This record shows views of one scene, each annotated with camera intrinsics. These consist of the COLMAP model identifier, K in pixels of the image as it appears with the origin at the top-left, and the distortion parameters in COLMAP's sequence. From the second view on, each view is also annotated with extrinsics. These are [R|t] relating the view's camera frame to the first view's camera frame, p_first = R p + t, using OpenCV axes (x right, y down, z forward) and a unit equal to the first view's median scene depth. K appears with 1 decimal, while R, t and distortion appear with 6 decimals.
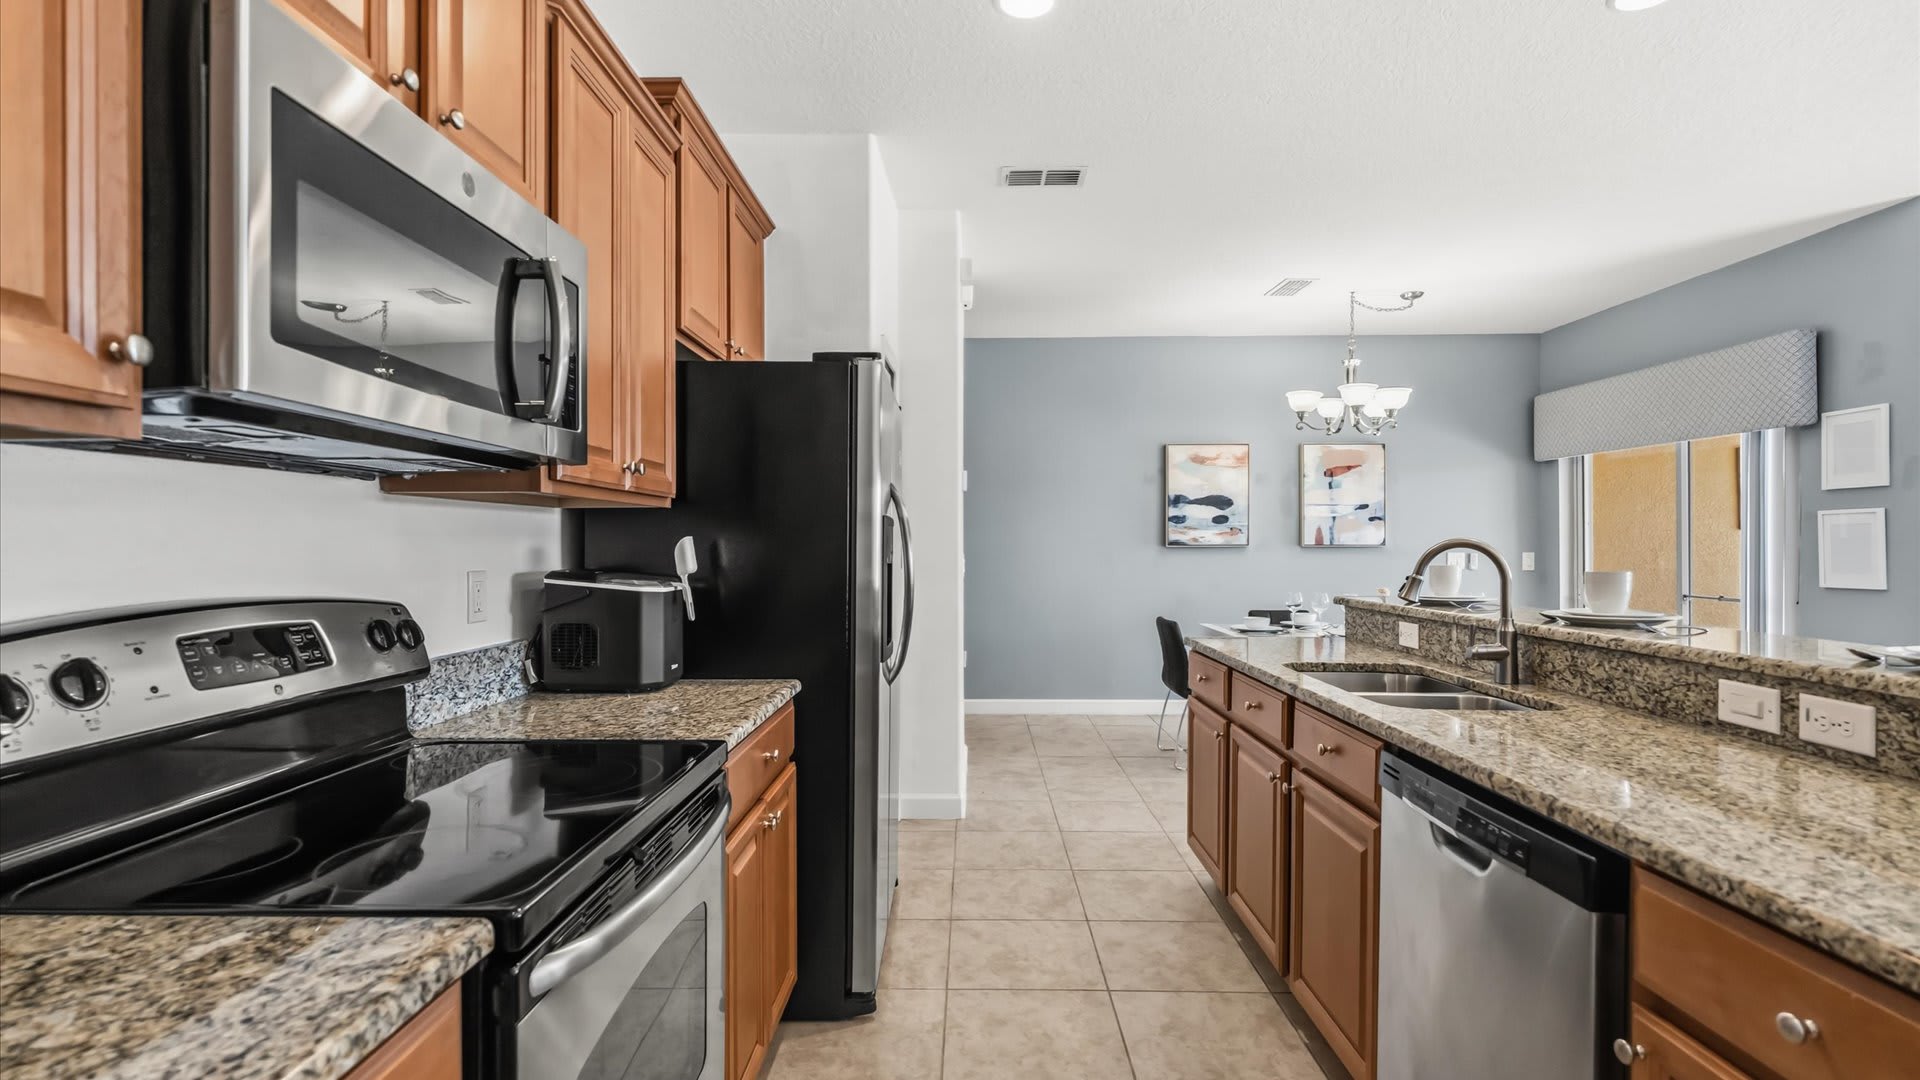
lens RADIAL K [[885.4, 0, 944.4], [0, 885.4, 542.3], [0, 0, 1]] dist [-0.008174, 0.002282]
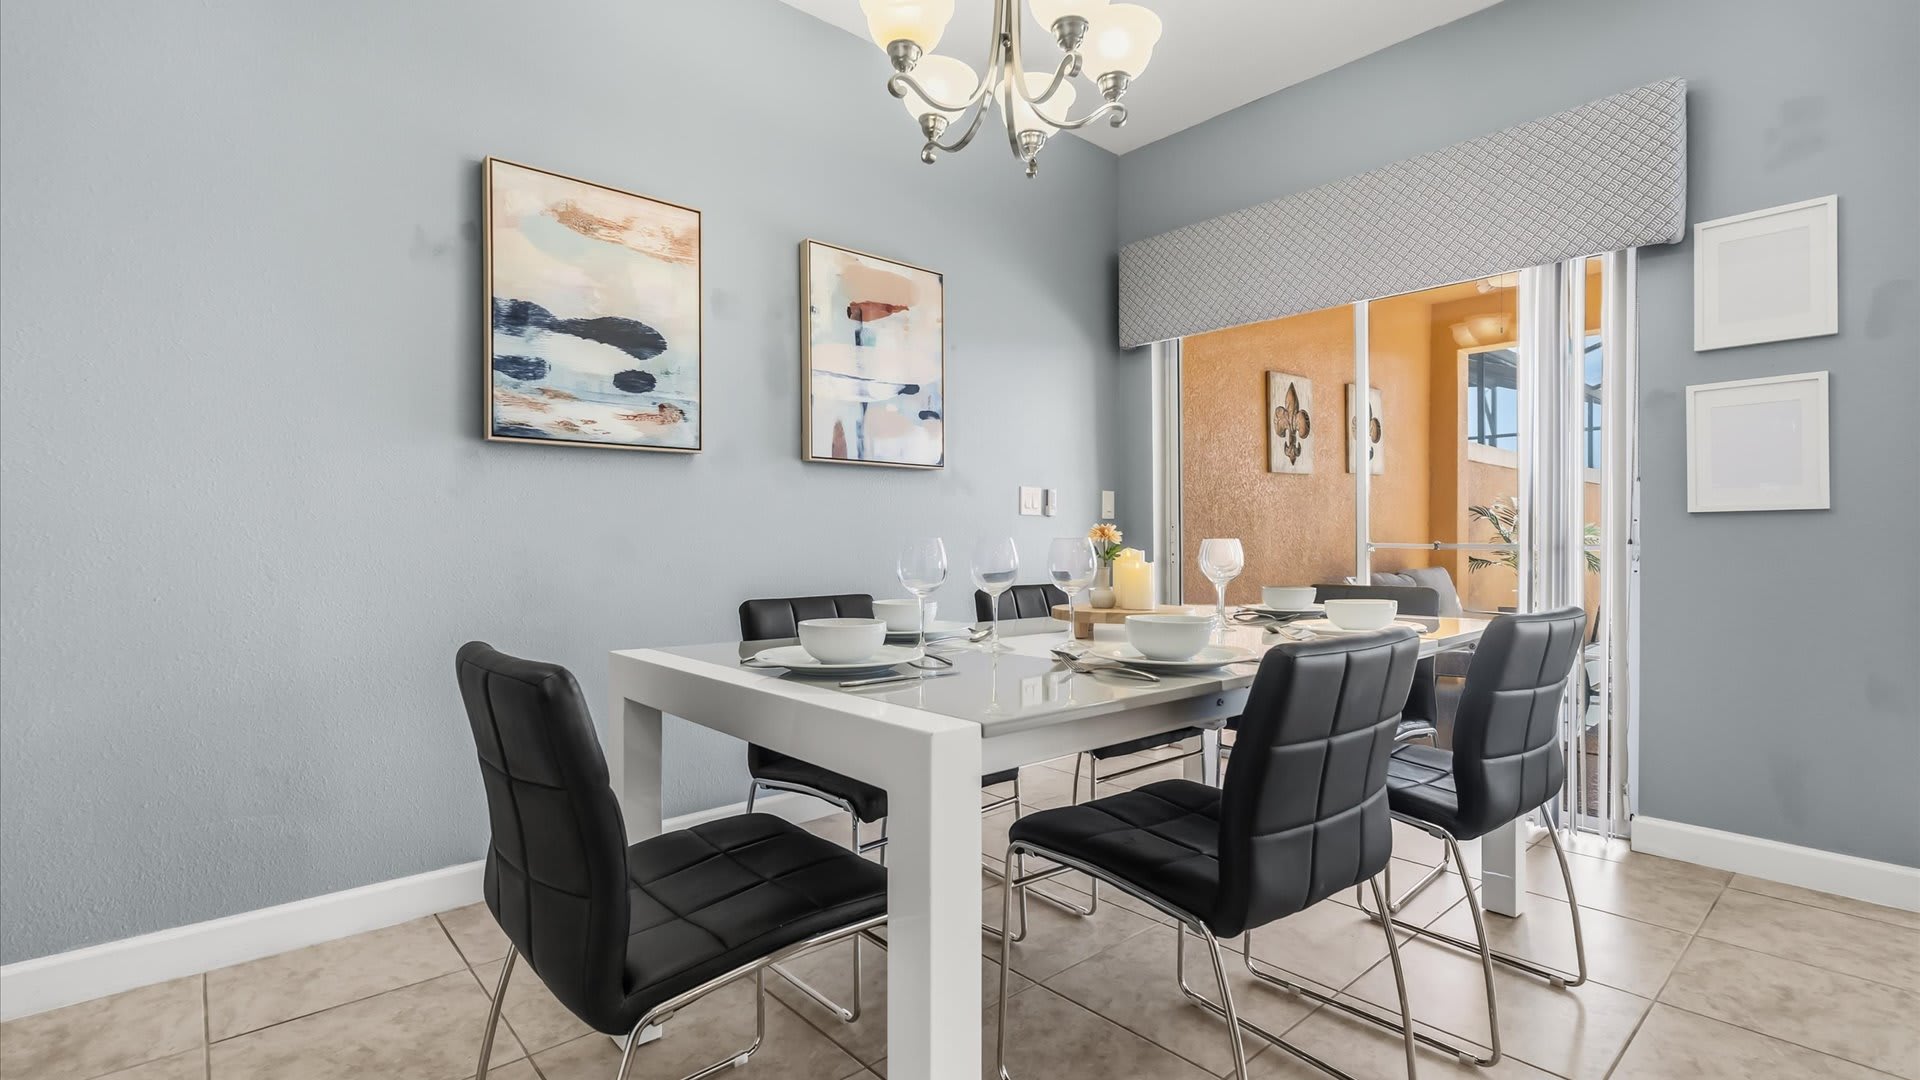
lens RADIAL K [[885.4, 0, 971.3], [0, 885.4, 547.2], [0, 0, 1]] dist [-0.008174, 0.002282]
pose [[0.723875, -0.007638, 0.689889, 0.144817], [0.001798, 0.999956, 0.009184, 0.046433], [-0.689929, -0.005408, 0.723857, 0.603691]]
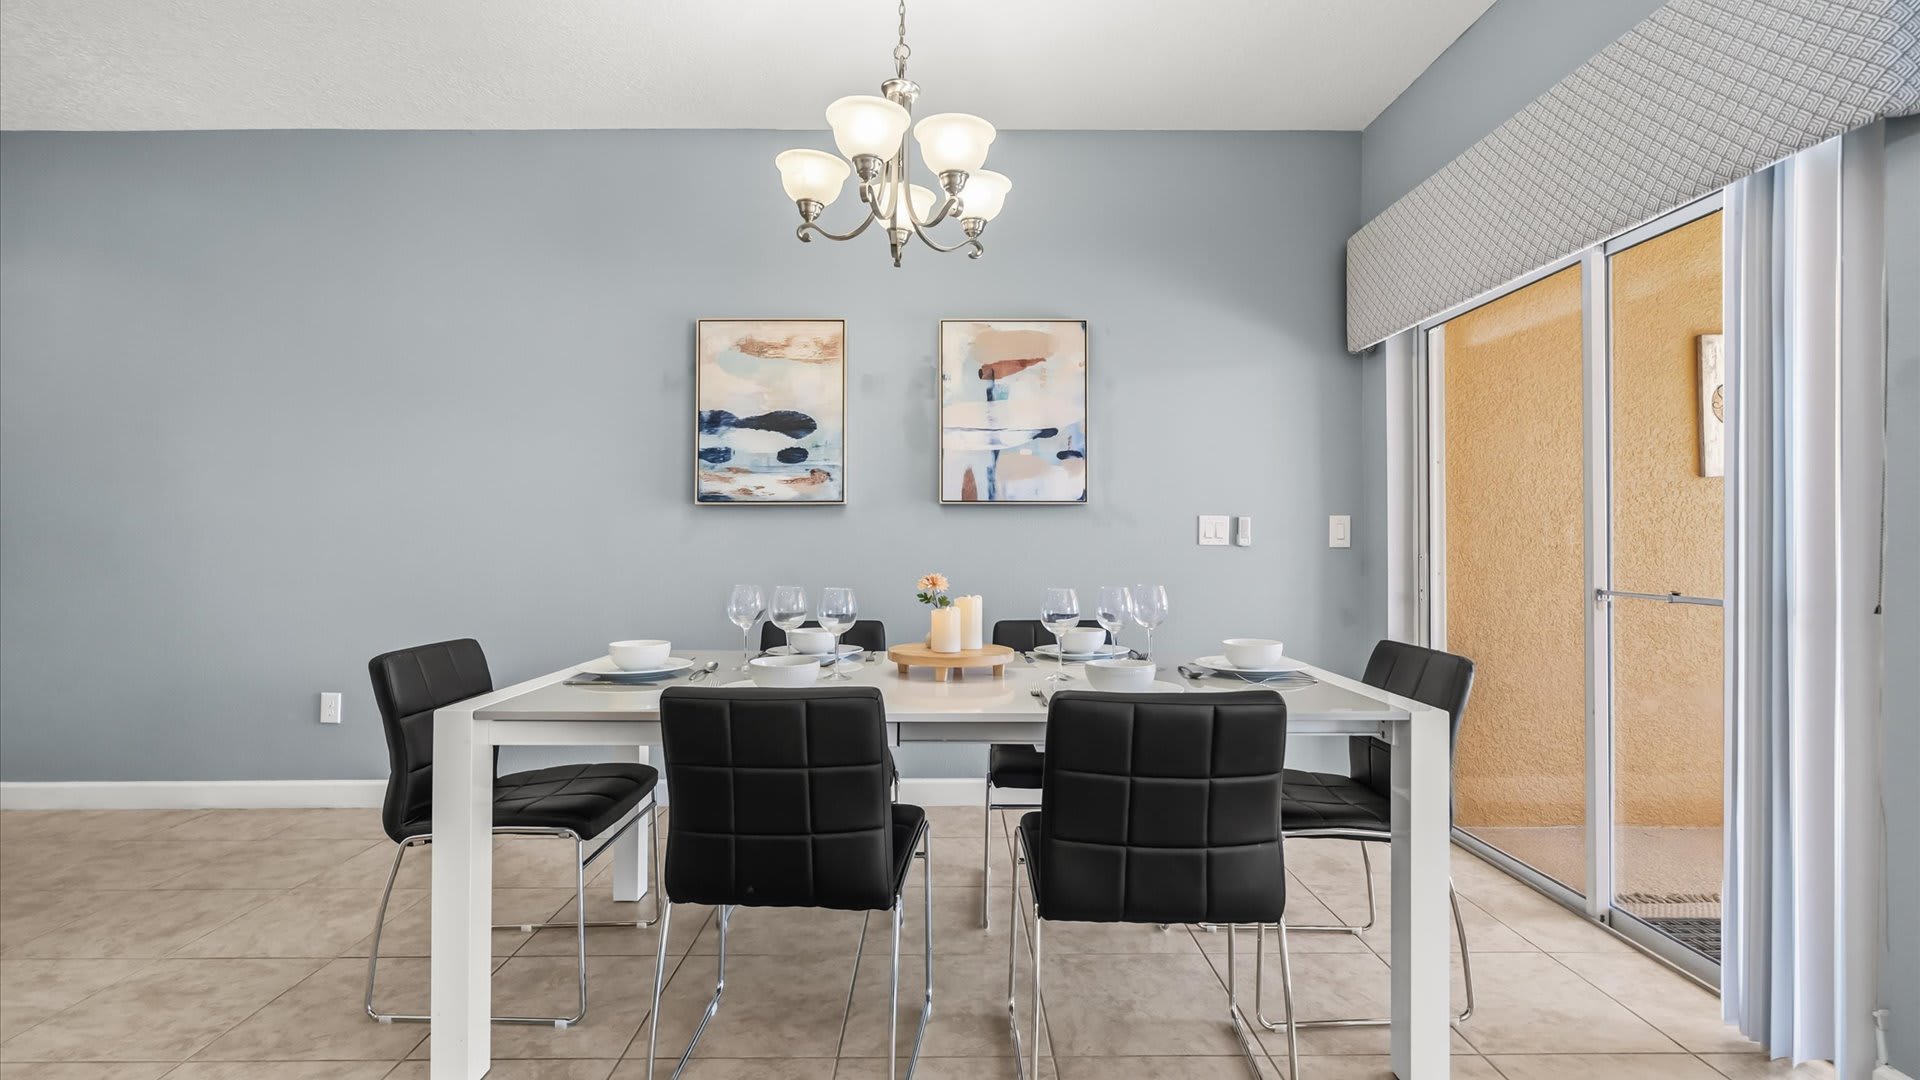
lens RADIAL K [[885.4, 0, 940.9], [0, 885.4, 540.4], [0, 0, 1]] dist [-0.008174, 0.002282]
pose [[0.999373, 0.000002, 0.035407, 0.386181], [-0.000010, 1.000000, 0.000247, 0.027510], [-0.035407, -0.000248, 0.999373, 0.442649]]
